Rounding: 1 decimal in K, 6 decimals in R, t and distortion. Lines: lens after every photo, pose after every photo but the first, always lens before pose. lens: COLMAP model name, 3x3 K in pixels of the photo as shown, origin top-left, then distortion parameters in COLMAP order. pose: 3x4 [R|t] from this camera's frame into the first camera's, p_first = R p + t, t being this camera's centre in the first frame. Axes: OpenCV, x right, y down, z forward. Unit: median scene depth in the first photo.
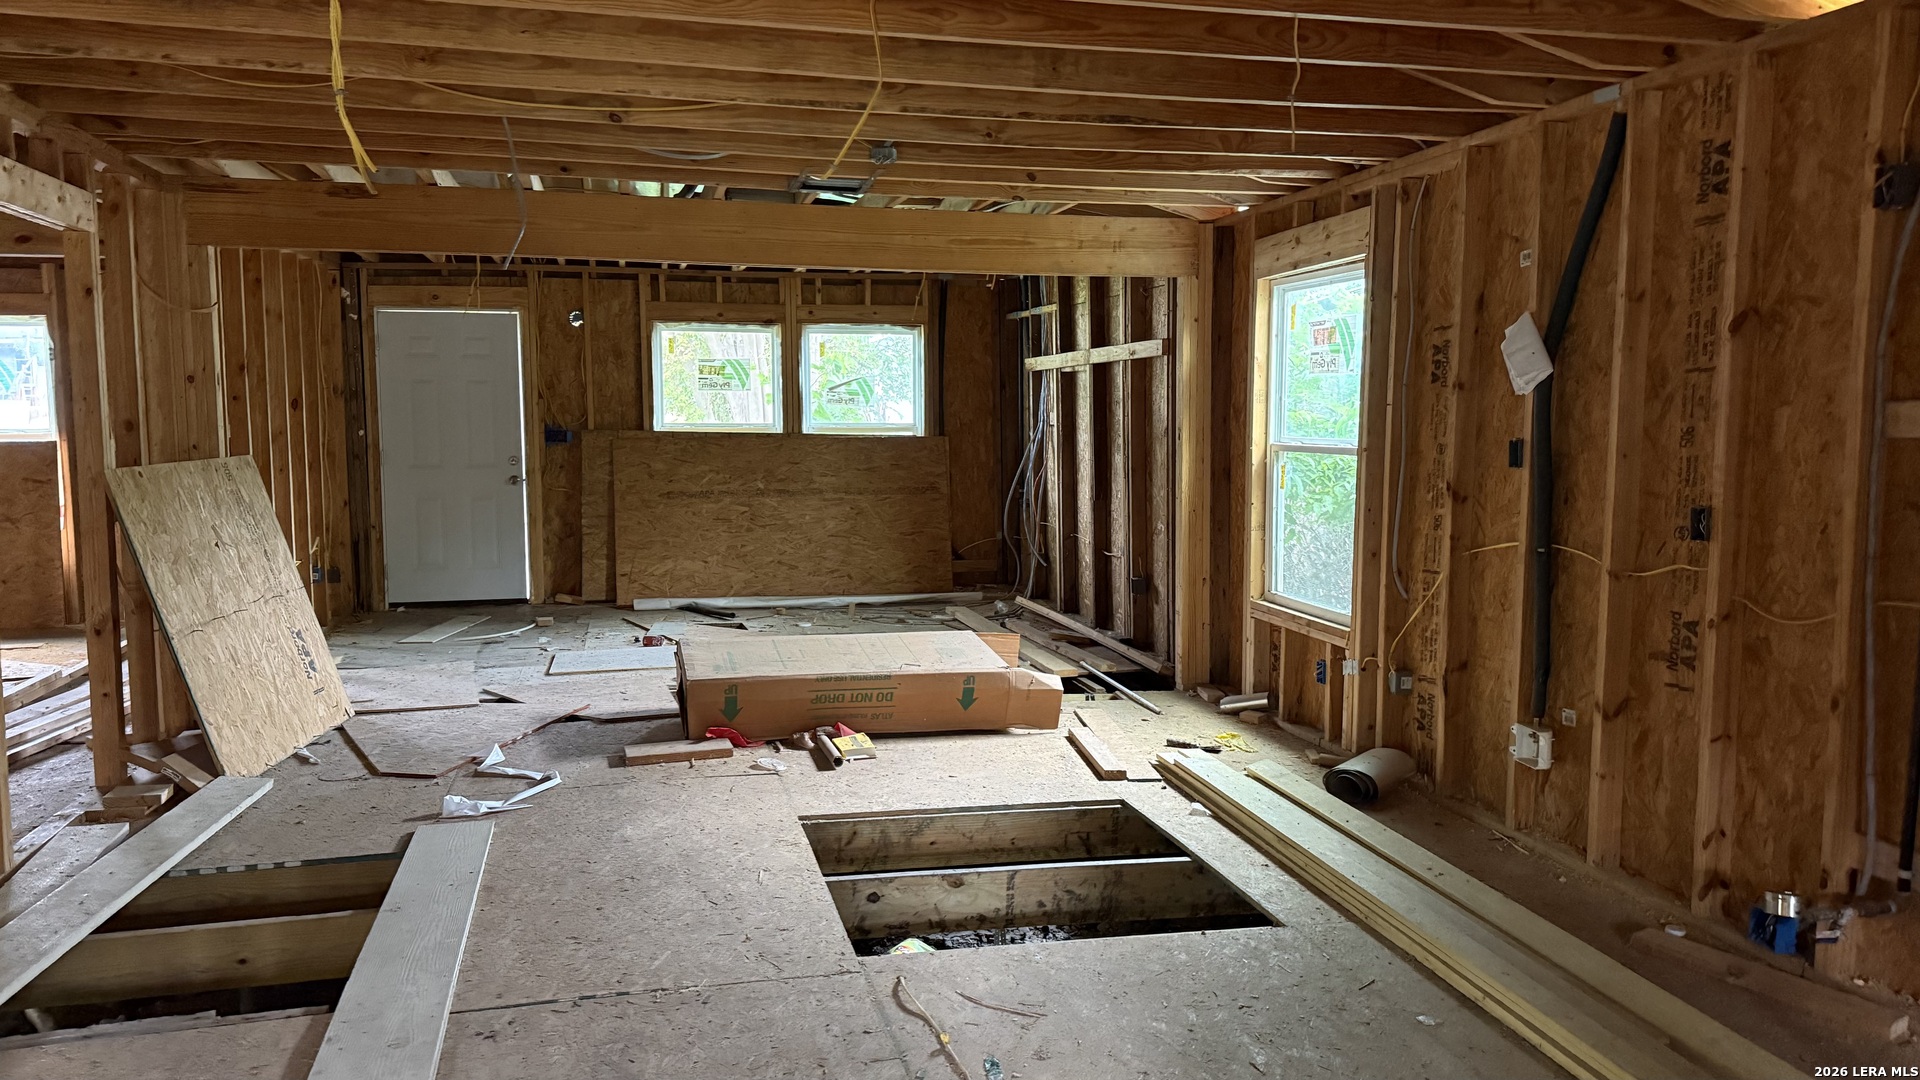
lens RADIAL K [[1334.5, 0, 945.7], [0, 1334.5, 542.2], [0, 0, 1]] dist [0.077107, -0.093194]
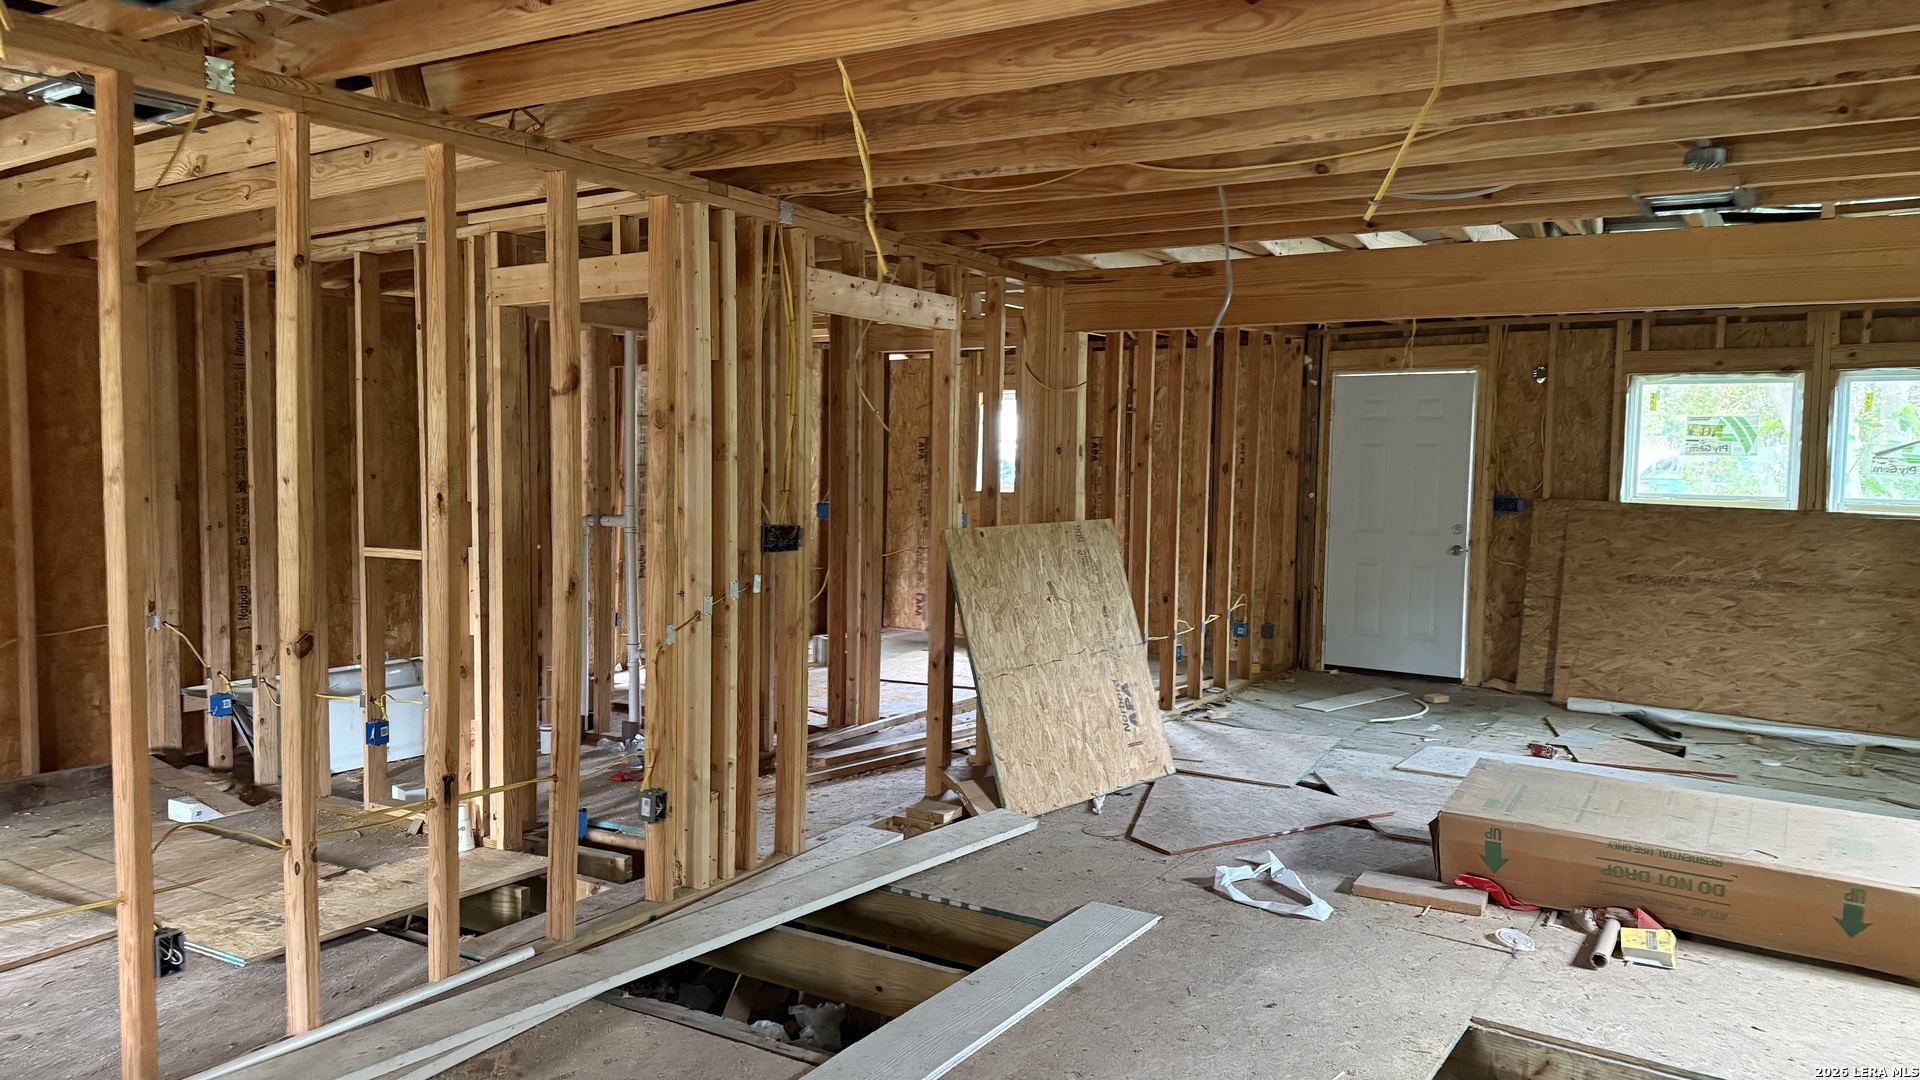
lens RADIAL K [[1334.5, 0, 964.3], [0, 1334.5, 540.8], [0, 0, 1]] dist [0.077107, -0.093194]
pose [[0.689336, 0.060512, -0.721910, 0.250112], [-0.086870, 0.996220, 0.000554, -0.049611], [0.719214, 0.062330, 0.691987, 0.228758]]
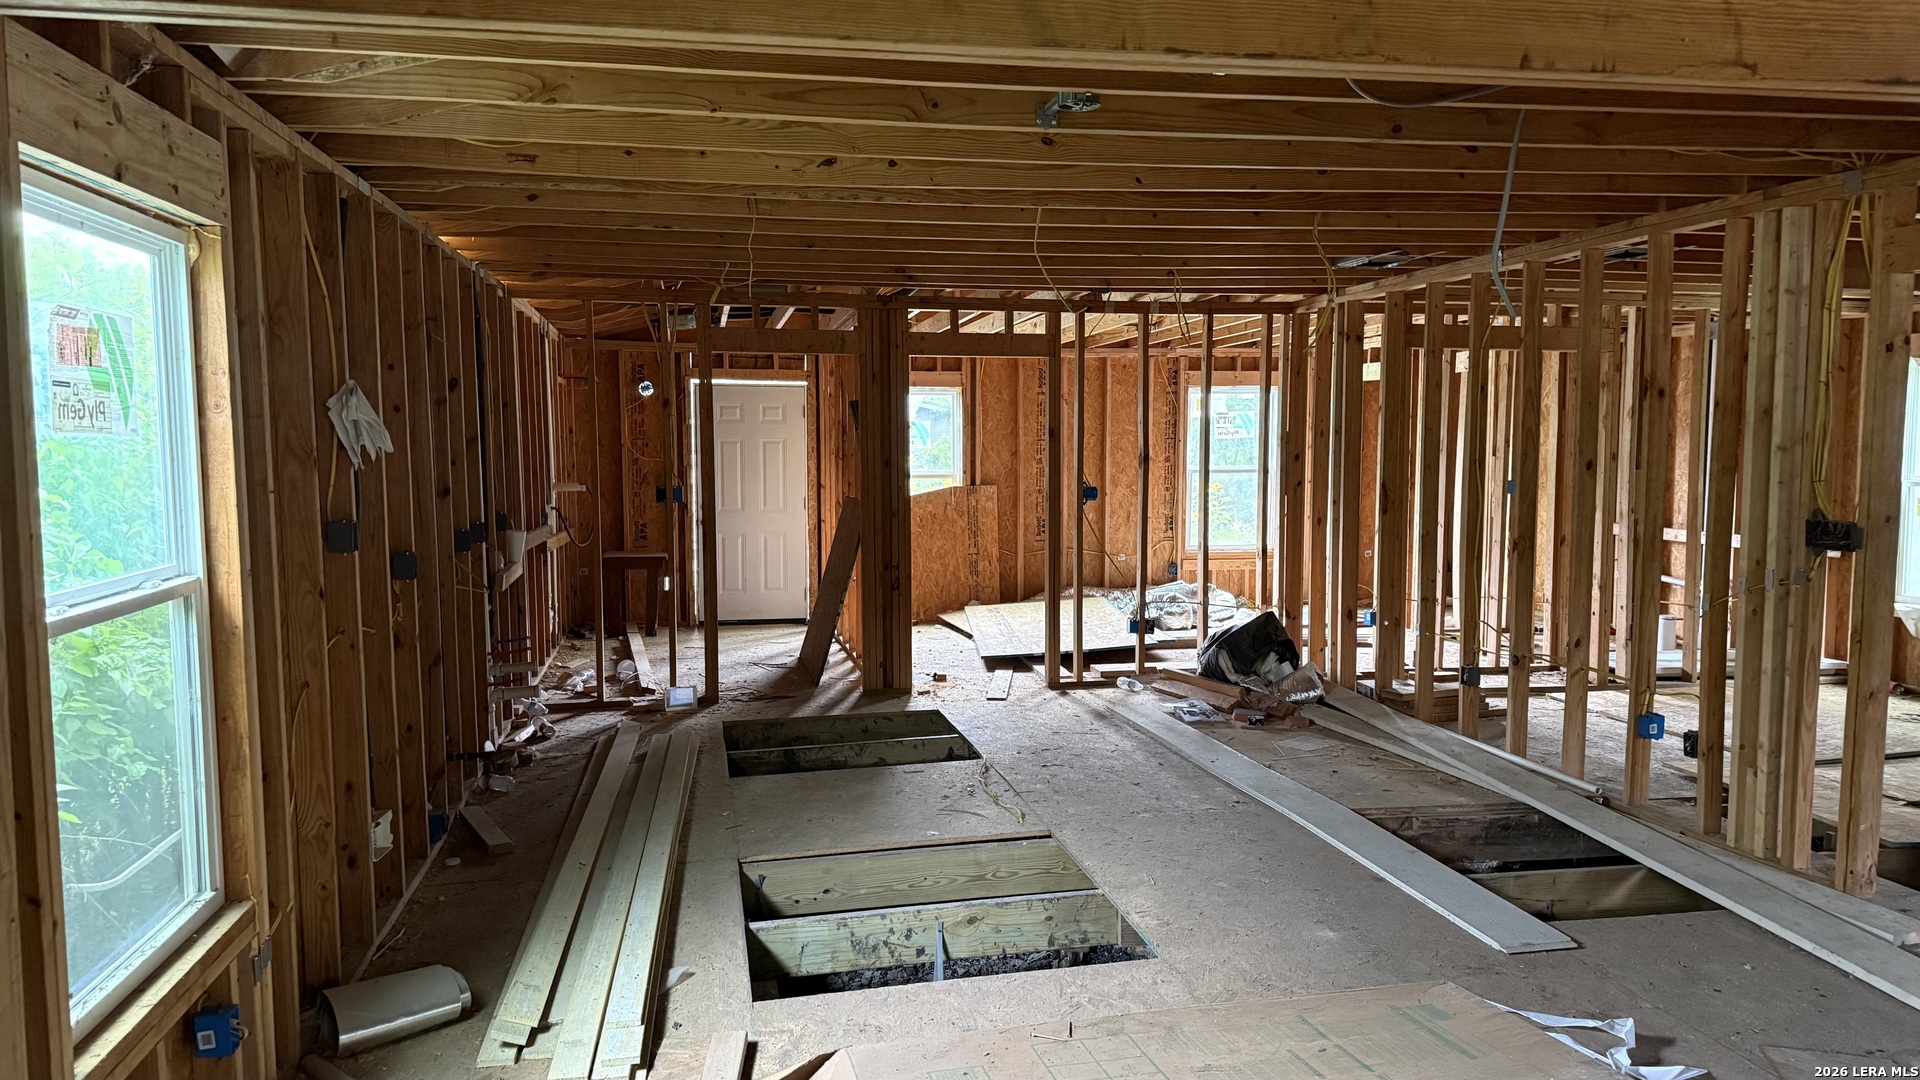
lens RADIAL K [[1334.5, 0, 957.9], [0, 1334.5, 551.6], [0, 0, 1]] dist [0.077107, -0.093194]
pose [[-0.999279, 0.002165, 0.037912, -0.014452], [0.009229, 0.982288, 0.187152, -0.220821], [-0.036835, 0.187367, -0.981599, 1.876006]]
